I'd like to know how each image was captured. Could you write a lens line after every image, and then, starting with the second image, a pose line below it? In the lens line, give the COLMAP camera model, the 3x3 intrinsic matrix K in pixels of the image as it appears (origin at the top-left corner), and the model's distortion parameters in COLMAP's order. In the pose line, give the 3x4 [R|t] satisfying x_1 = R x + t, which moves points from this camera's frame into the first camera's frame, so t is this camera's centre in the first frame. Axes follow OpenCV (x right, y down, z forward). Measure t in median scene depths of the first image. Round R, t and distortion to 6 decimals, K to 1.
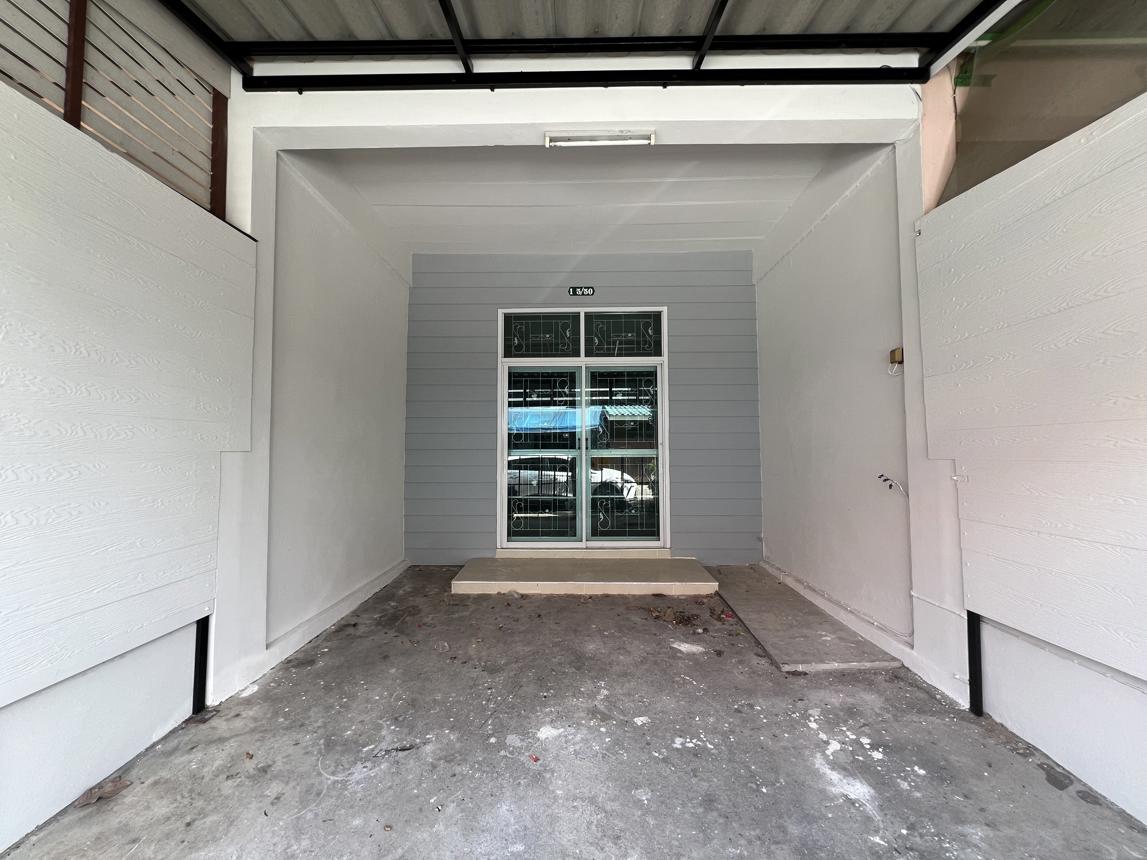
lens RADIAL K [[459.5, 0, 573.9], [0, 459.5, 427.3], [0, 0, 1]] dist [0.001394, 0.000000]
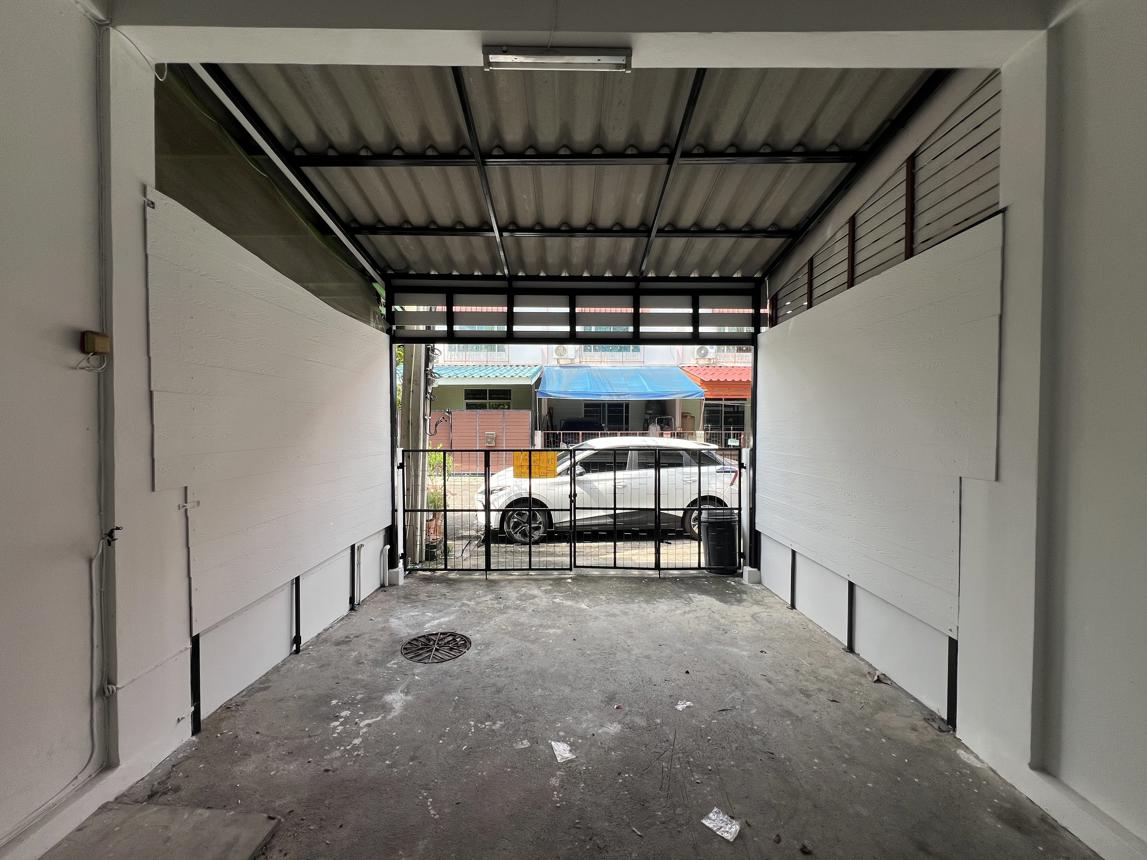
lens RADIAL K [[459.5, 0, 575.7], [0, 459.5, 431.2], [0, 0, 1]] dist [0.001394, 0.000000]
pose [[-0.999745, 0.001156, -0.022562, 0.042796], [0.001926, 0.999415, -0.034133, -0.008564], [0.022509, -0.034168, -0.999163, 1.660228]]
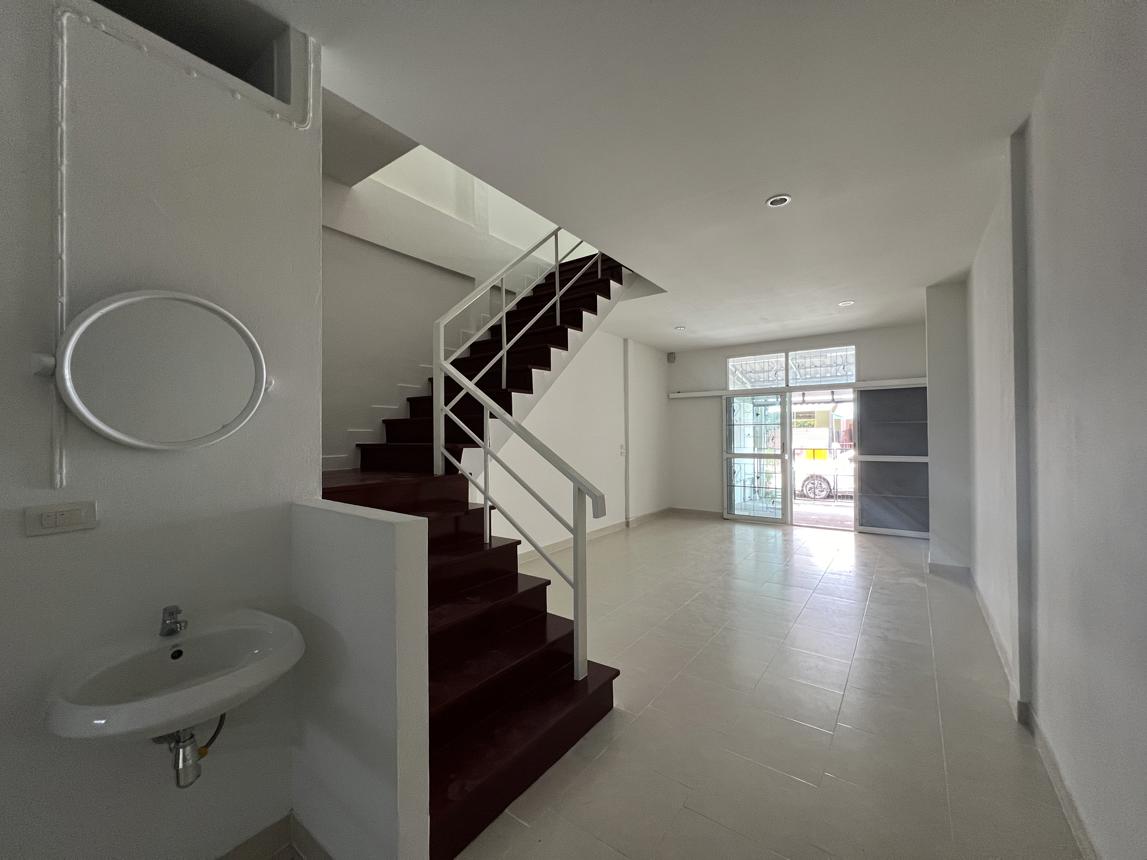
lens RADIAL K [[459.5, 0, 575.2], [0, 459.5, 434.2], [0, 0, 1]] dist [0.001394, 0.000000]
pose [[-0.813194, 0.010262, 0.581902, -0.229306], [-0.023496, 0.998451, -0.050442, 0.064595], [-0.581518, -0.054692, -0.811693, 3.125885]]
